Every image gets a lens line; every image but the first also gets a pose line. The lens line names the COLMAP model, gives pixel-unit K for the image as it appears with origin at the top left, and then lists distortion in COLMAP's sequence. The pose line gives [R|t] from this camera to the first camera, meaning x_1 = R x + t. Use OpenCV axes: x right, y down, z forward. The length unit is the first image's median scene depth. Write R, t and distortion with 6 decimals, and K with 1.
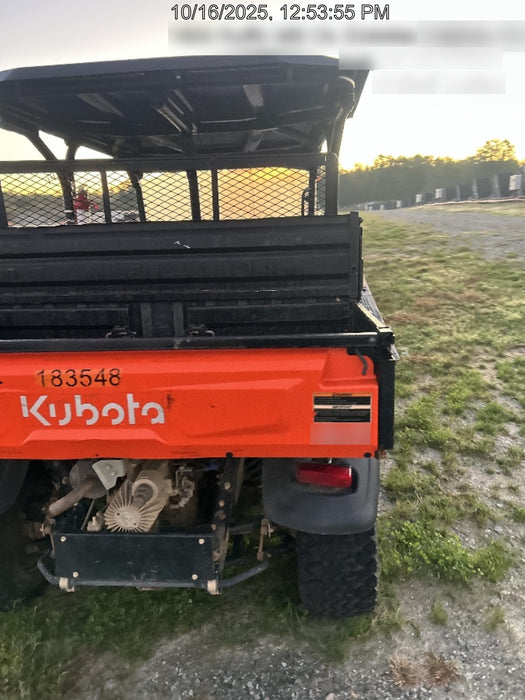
lens RADIAL K [[519.6, 0, 255.7], [0, 519.6, 356.3], [0, 0, 1]] dist [0.052461, -0.054397]
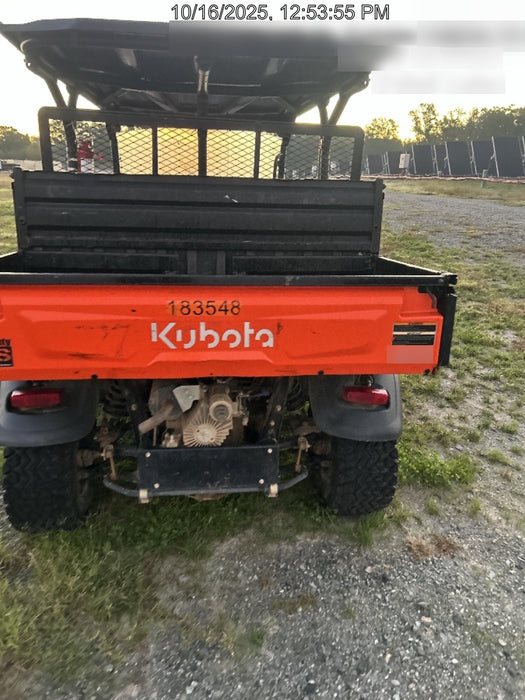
lens RADIAL K [[519.6, 0, 253.7], [0, 519.6, 349.1], [0, 0, 1]] dist [0.052461, -0.054397]
pose [[0.979828, 0.002740, 0.199824, -0.321424], [-0.013112, 0.998633, 0.050601, 0.051121], [-0.199412, -0.052200, 0.978524, -0.124708]]
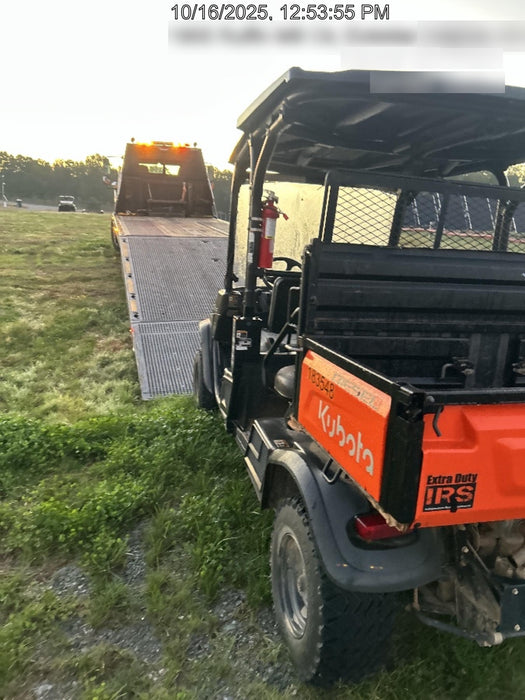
lens RADIAL K [[519.6, 0, 255.9], [0, 519.6, 360.3], [0, 0, 1]] dist [0.052461, -0.054397]
pose [[0.944139, 0.016290, 0.329144, -0.971356], [-0.015825, 0.999866, -0.004093, -0.044822], [-0.329167, -0.001345, 0.944271, 0.230756]]
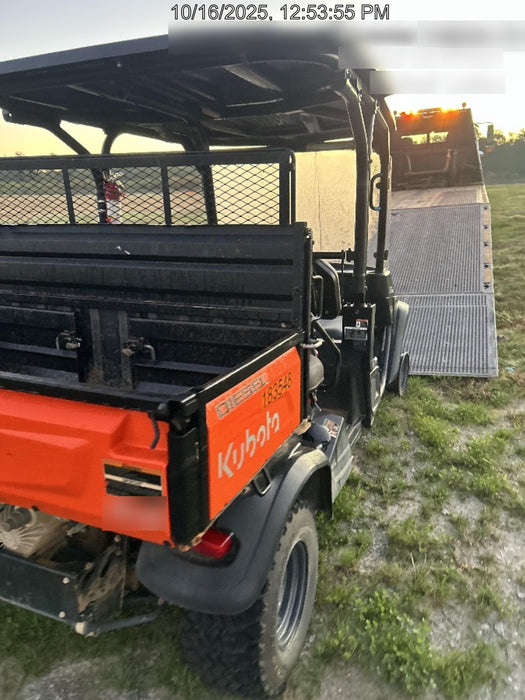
lens RADIAL K [[519.6, 0, 256.7], [0, 519.6, 351.8], [0, 0, 1]] dist [0.052461, -0.054397]
pose [[0.948525, 0.105029, -0.298780, 0.382019], [-0.091646, 0.994072, 0.058499, -0.113509], [0.303153, -0.028106, 0.952527, 0.192576]]
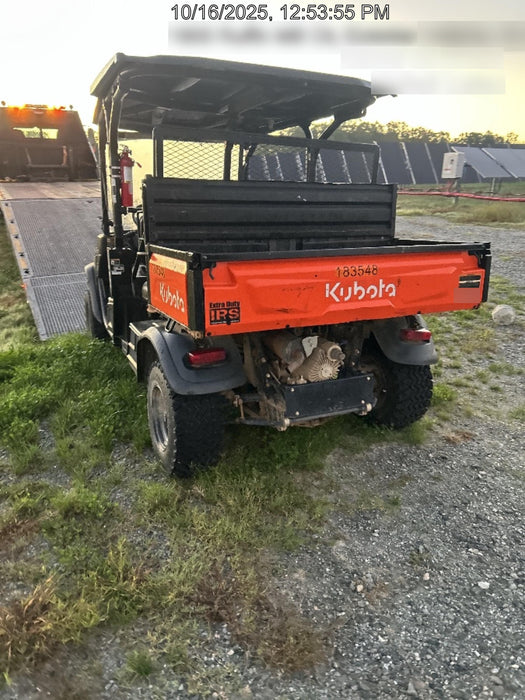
lens RADIAL K [[519.6, 0, 262.6], [0, 519.6, 350.5], [0, 0, 1]] dist [0.052461, -0.054397]
pose [[0.865292, -0.092455, 0.492668, -1.016489], [0.078380, 0.995709, 0.049196, 0.132978], [-0.495102, -0.003953, 0.868826, -0.227341]]
